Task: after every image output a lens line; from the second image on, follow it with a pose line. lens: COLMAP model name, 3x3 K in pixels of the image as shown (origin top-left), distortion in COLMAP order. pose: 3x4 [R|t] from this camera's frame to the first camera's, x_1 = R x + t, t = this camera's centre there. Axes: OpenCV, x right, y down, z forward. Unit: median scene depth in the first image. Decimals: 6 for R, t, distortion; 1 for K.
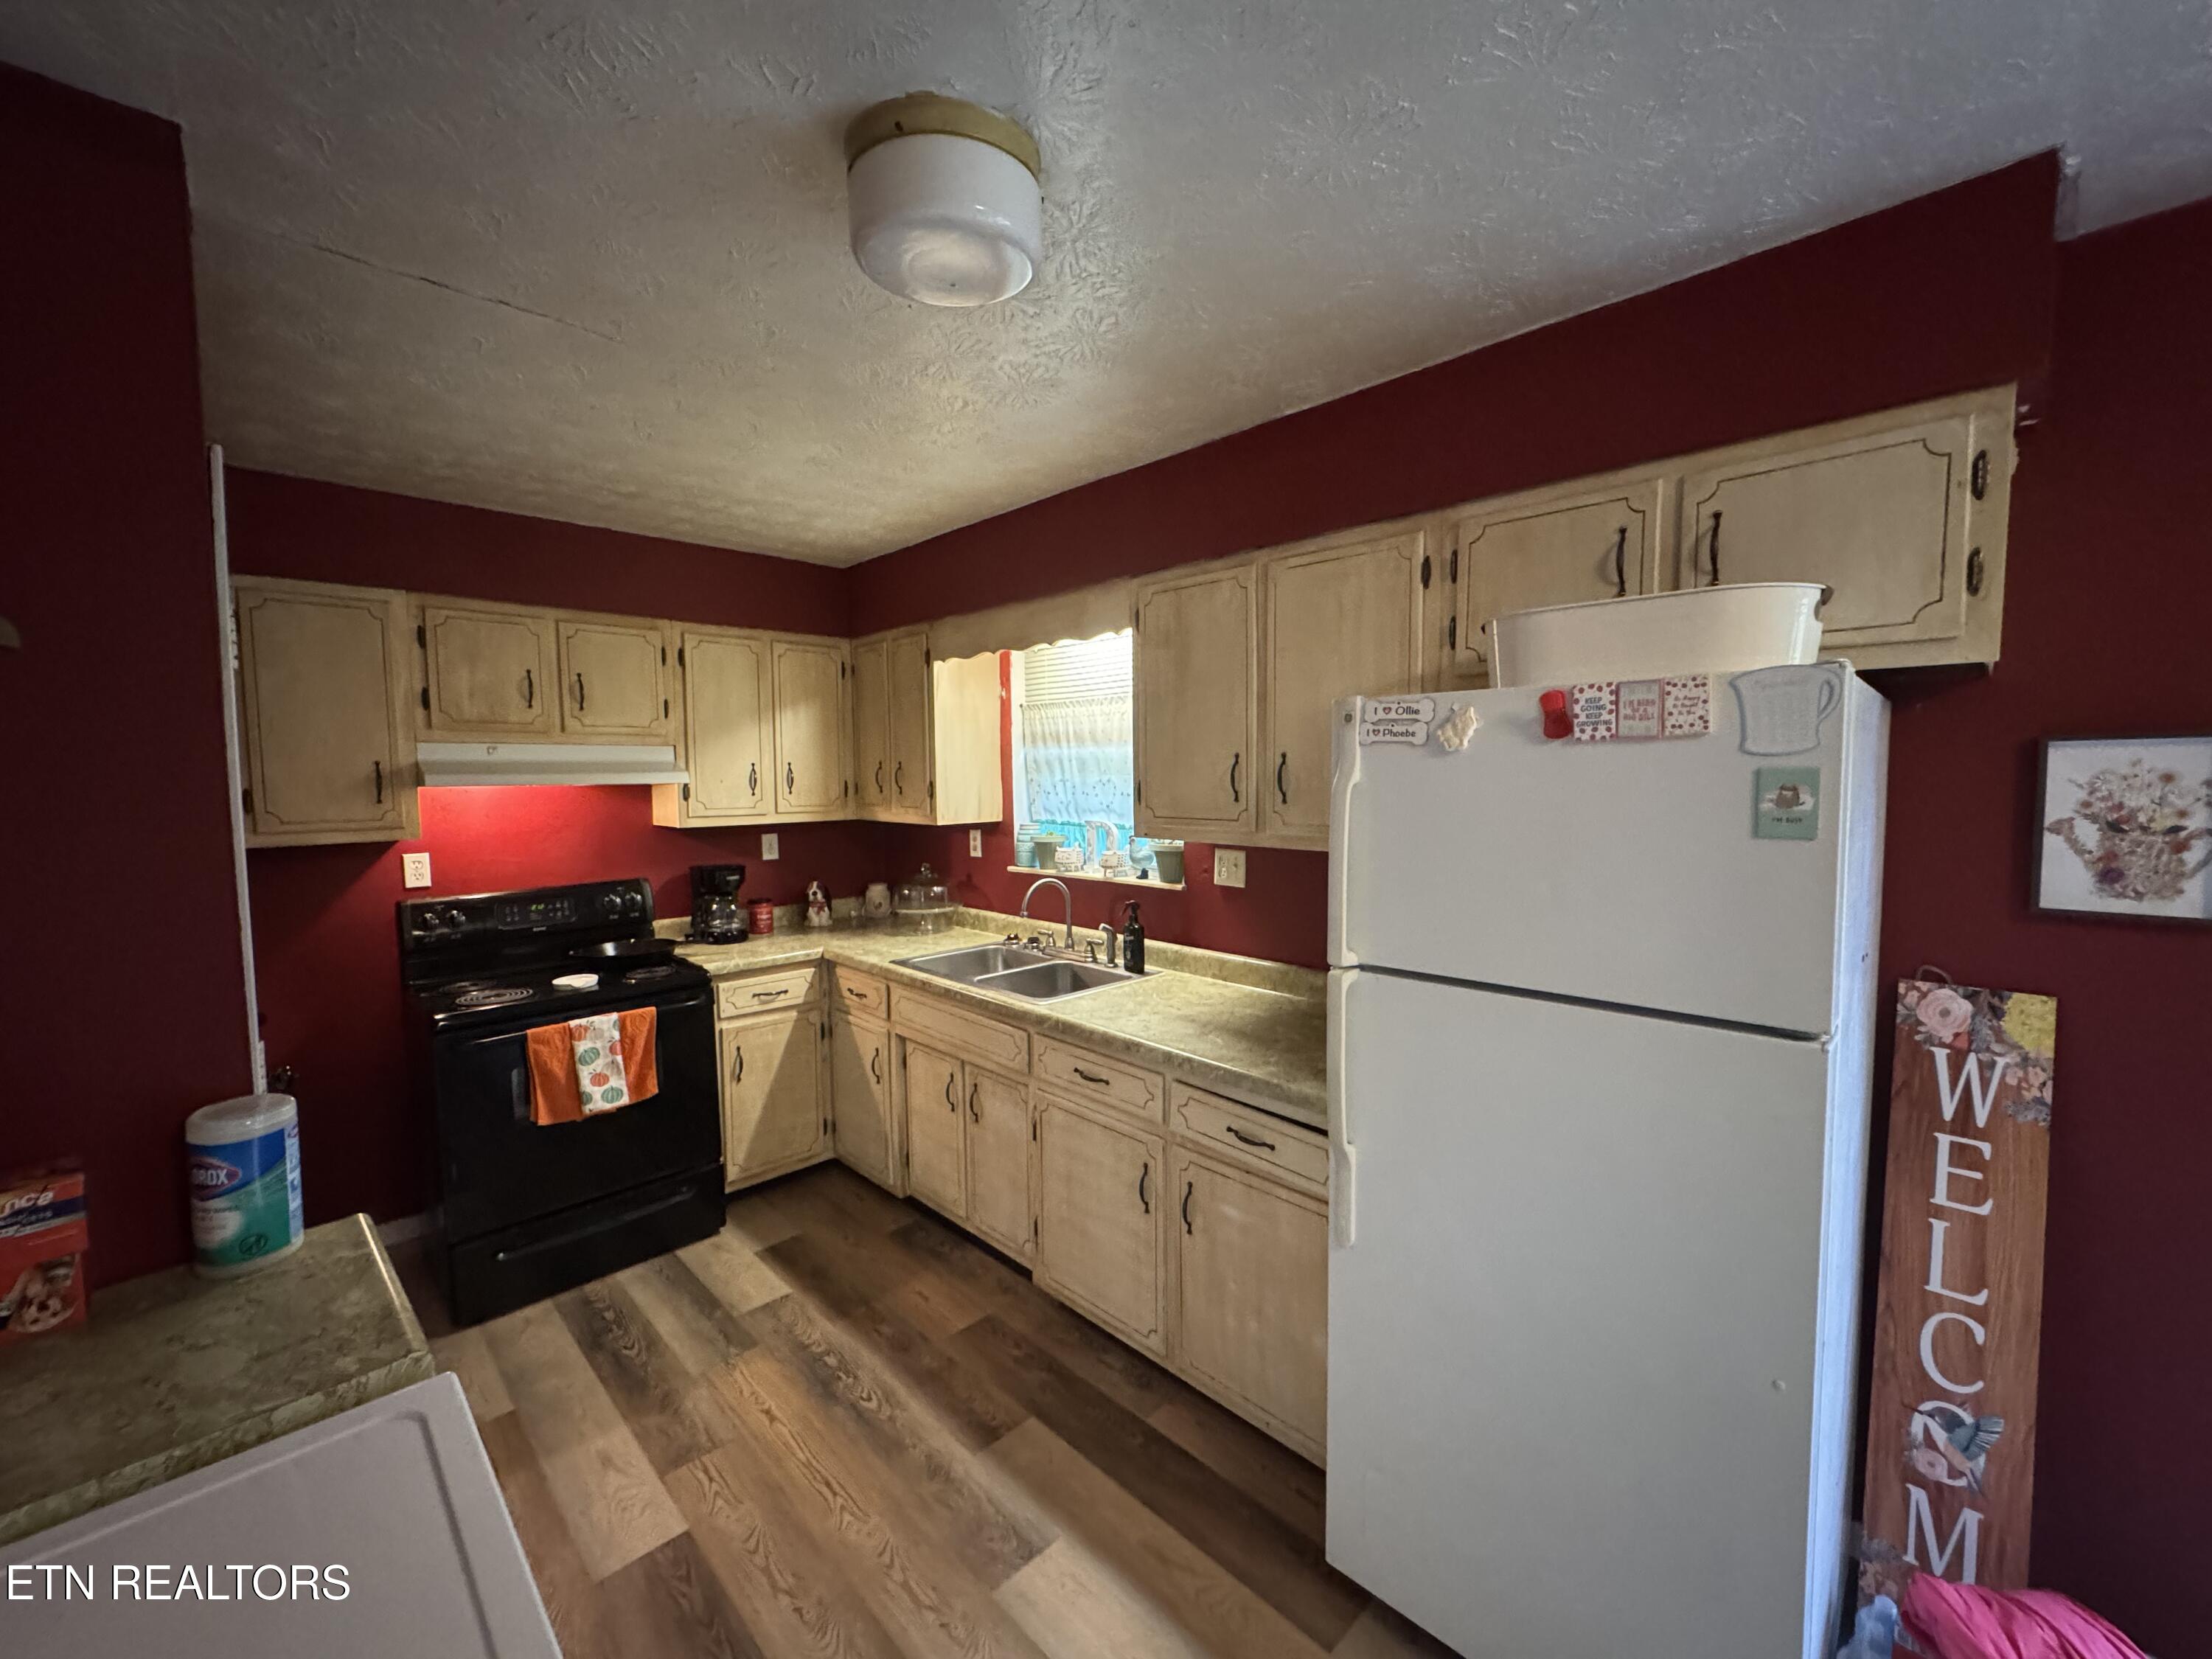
lens RADIAL K [[878.8, 0, 1110.6], [0, 878.8, 834.0], [0, 0, 1]] dist [-0.002788, 0.000737]
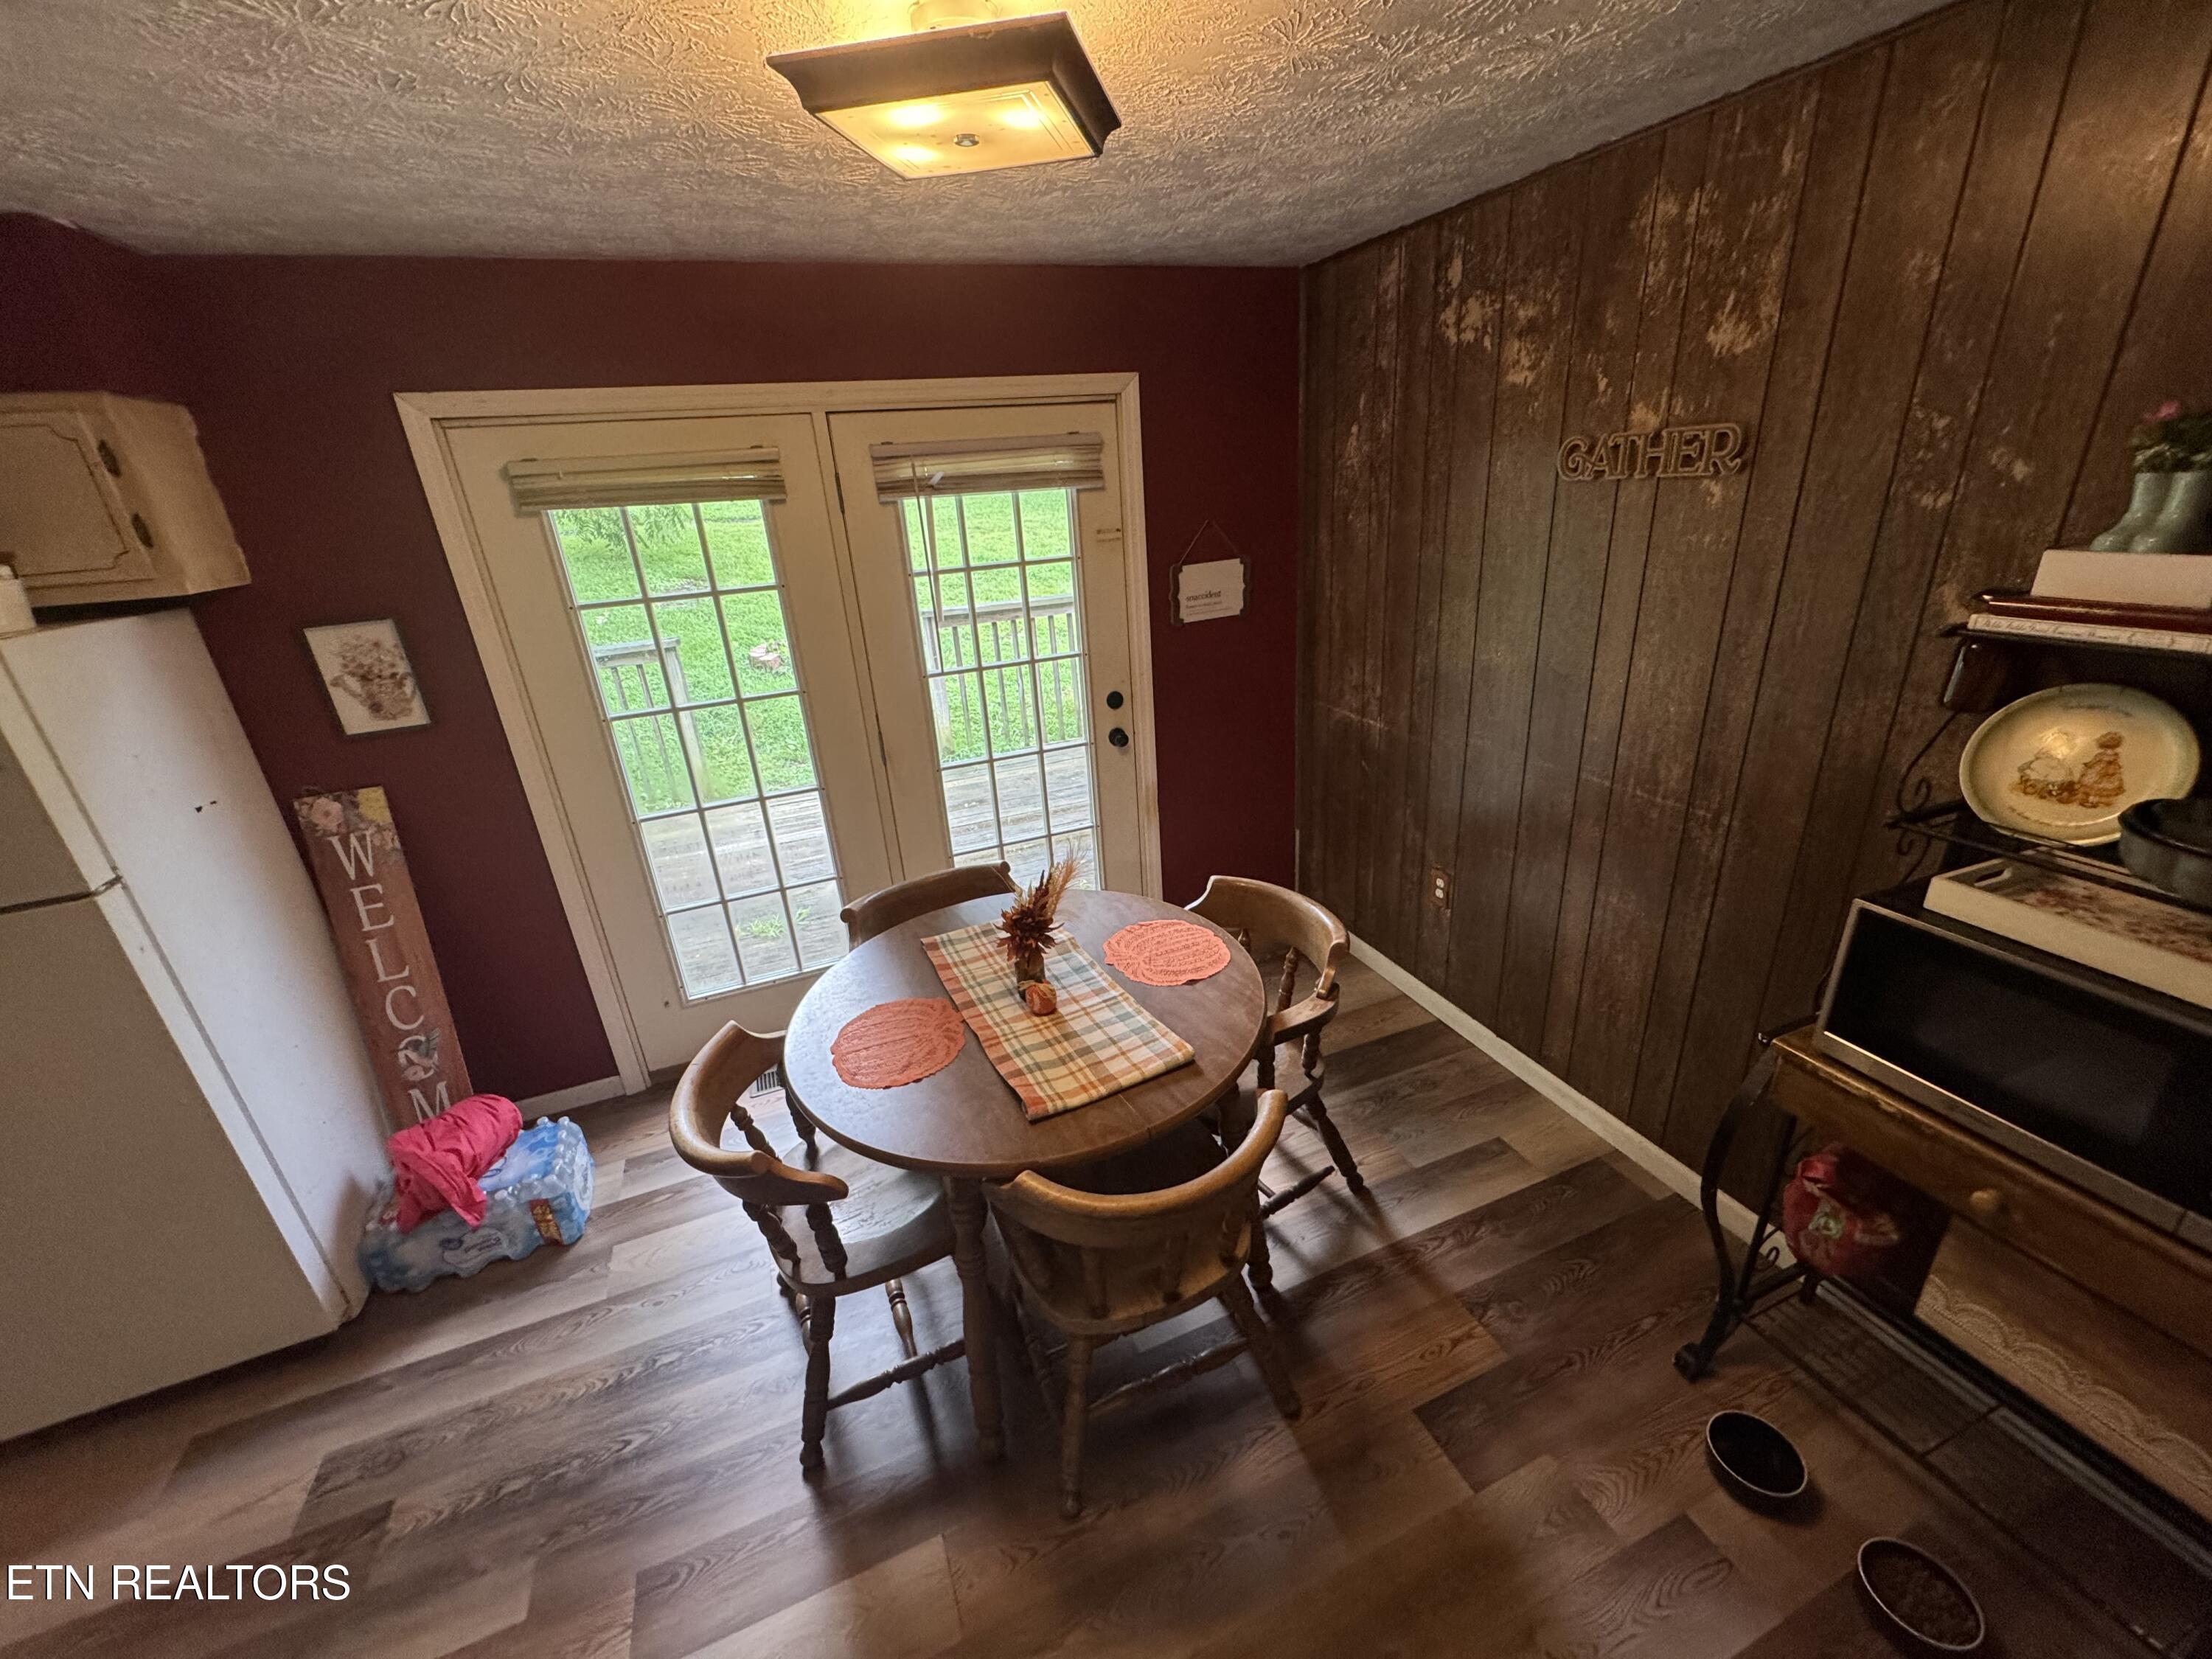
lens RADIAL K [[878.8, 0, 1101.0], [0, 878.8, 830.3], [0, 0, 1]] dist [-0.002788, 0.000737]
pose [[0.390748, -0.359309, 0.847474, 0.119795], [0.129570, 0.932973, 0.335817, -0.067856], [-0.911333, -0.021413, 0.411113, -0.545631]]
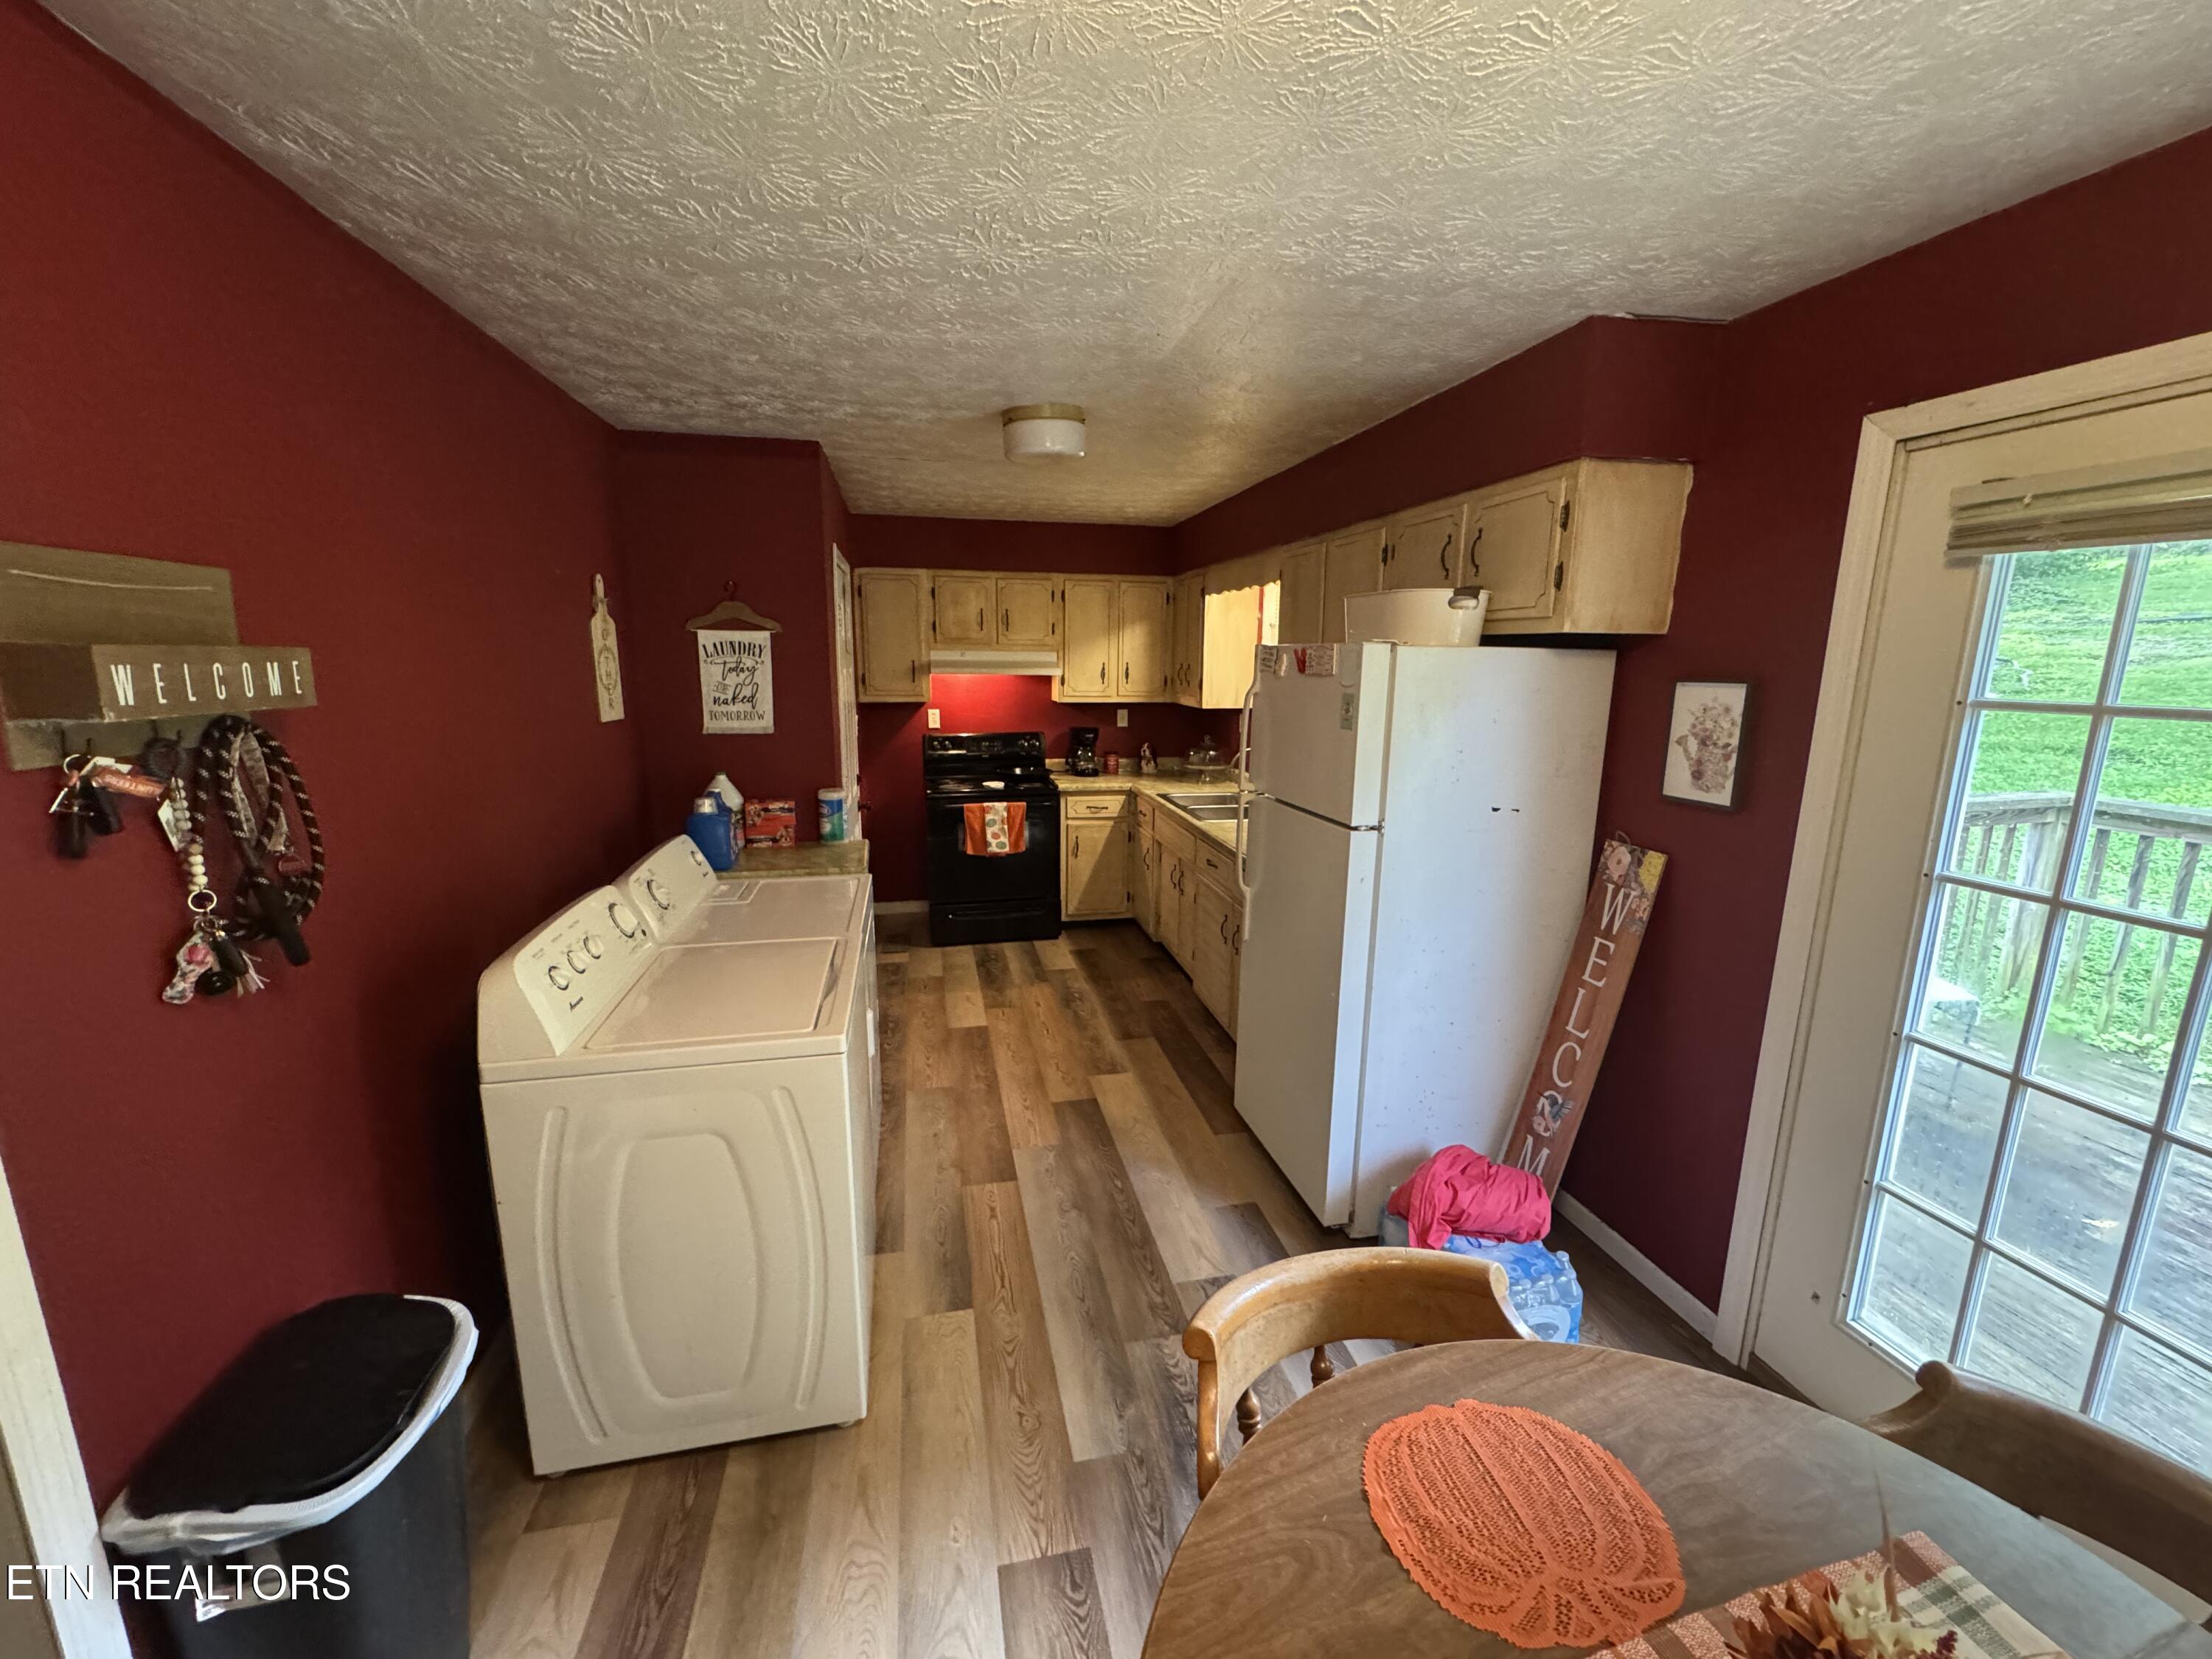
lens RADIAL K [[878.8, 0, 1113.1], [0, 878.8, 835.4], [0, 0, 1]] dist [-0.002788, 0.000737]
pose [[0.843652, 0.124096, -0.522352, 0.655581], [-0.055394, 0.987848, 0.145217, -0.007621], [0.534025, -0.093577, 0.840274, -0.473720]]
